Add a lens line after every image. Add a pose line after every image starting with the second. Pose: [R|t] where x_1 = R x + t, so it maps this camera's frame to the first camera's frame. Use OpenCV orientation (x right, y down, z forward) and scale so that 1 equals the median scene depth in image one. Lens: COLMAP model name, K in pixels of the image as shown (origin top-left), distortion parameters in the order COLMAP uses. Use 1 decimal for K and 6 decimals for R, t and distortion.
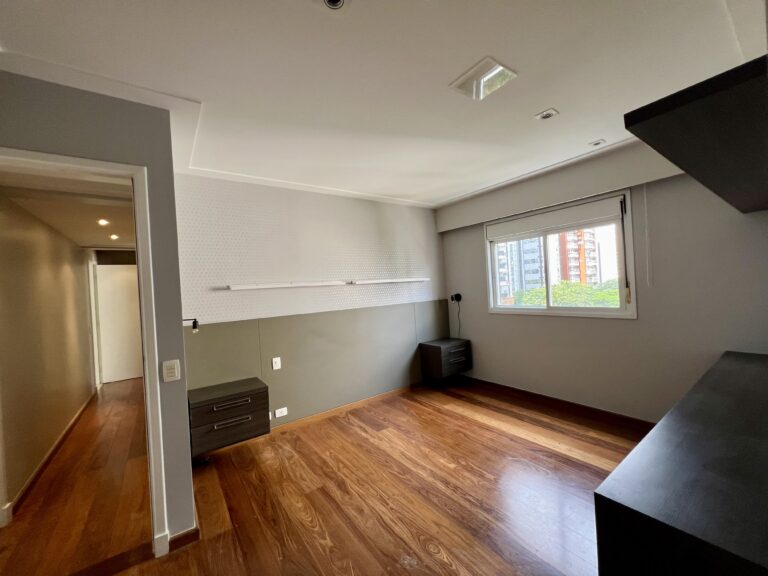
lens RADIAL K [[310.3, 0, 382.7], [0, 310.3, 287.7], [0, 0, 1]] dist [-0.002289, 0.000185]
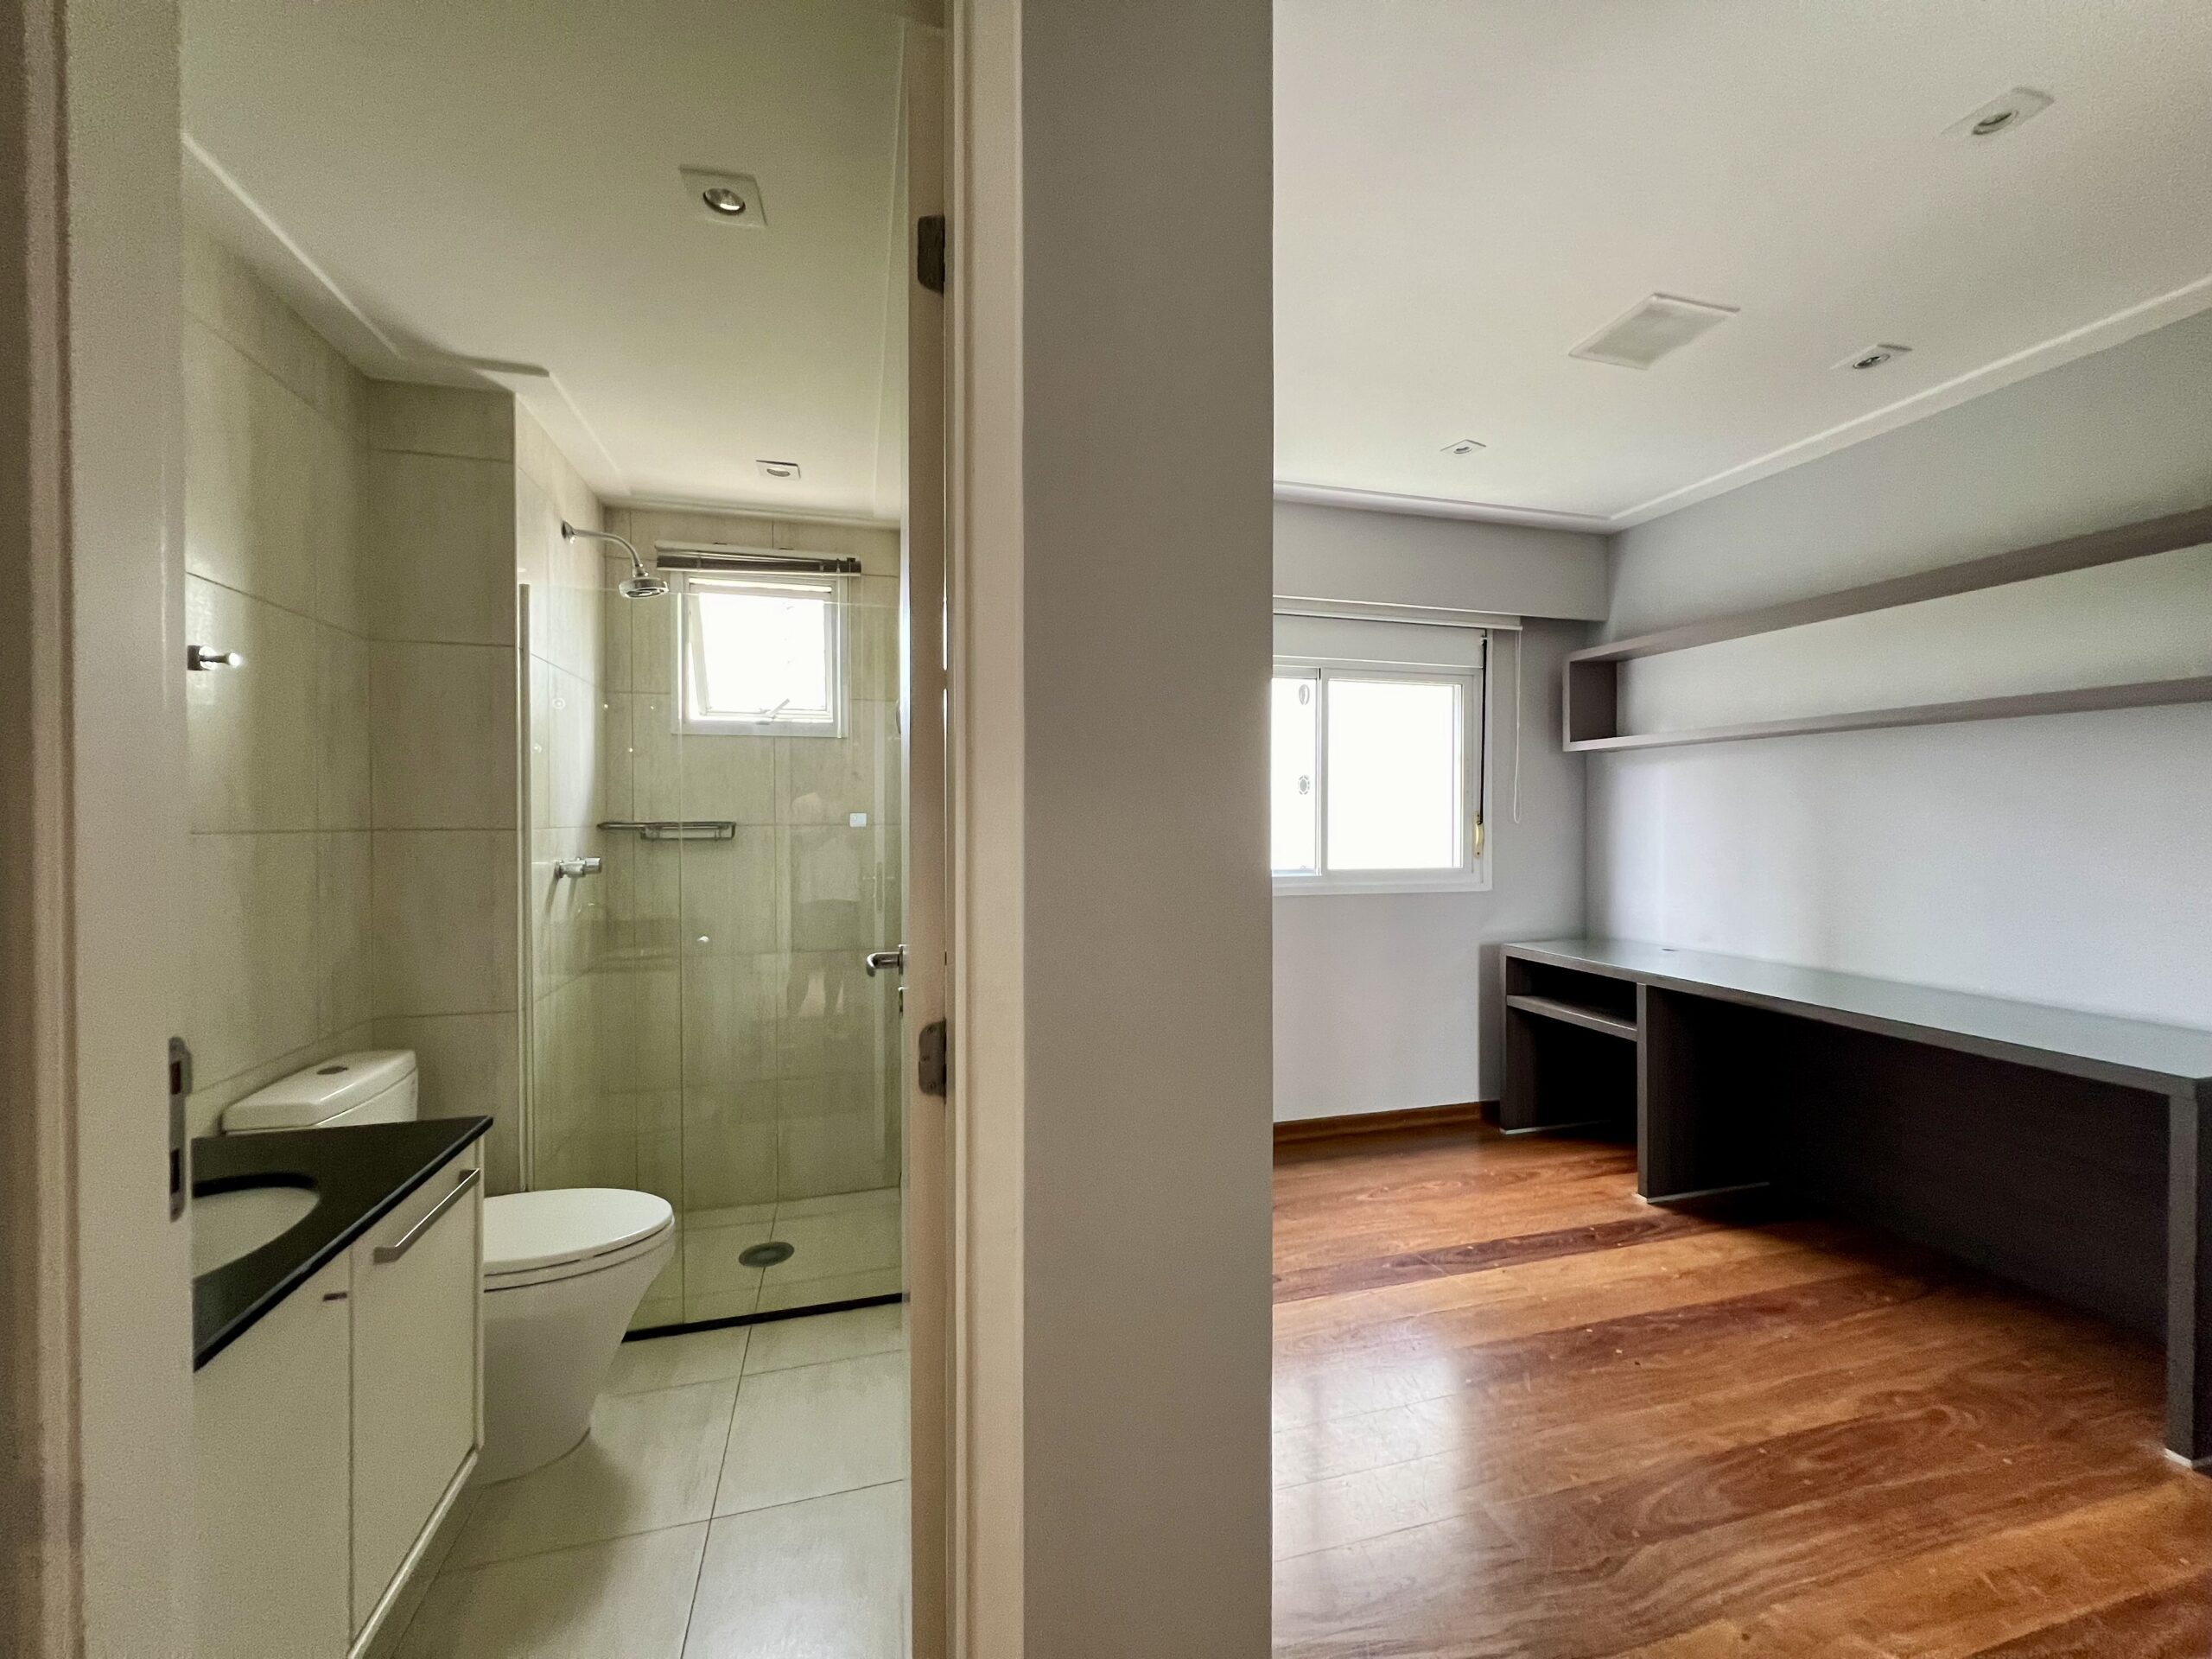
lens RADIAL K [[893.7, 0, 1104.4], [0, 893.7, 828.8], [0, 0, 1]] dist [-0.002289, 0.000185]
pose [[0.342009, 0.040337, 0.938831, -0.476209], [-0.021306, 0.999154, -0.035167, 0.046093], [-0.939455, -0.007975, 0.342579, 0.751683]]
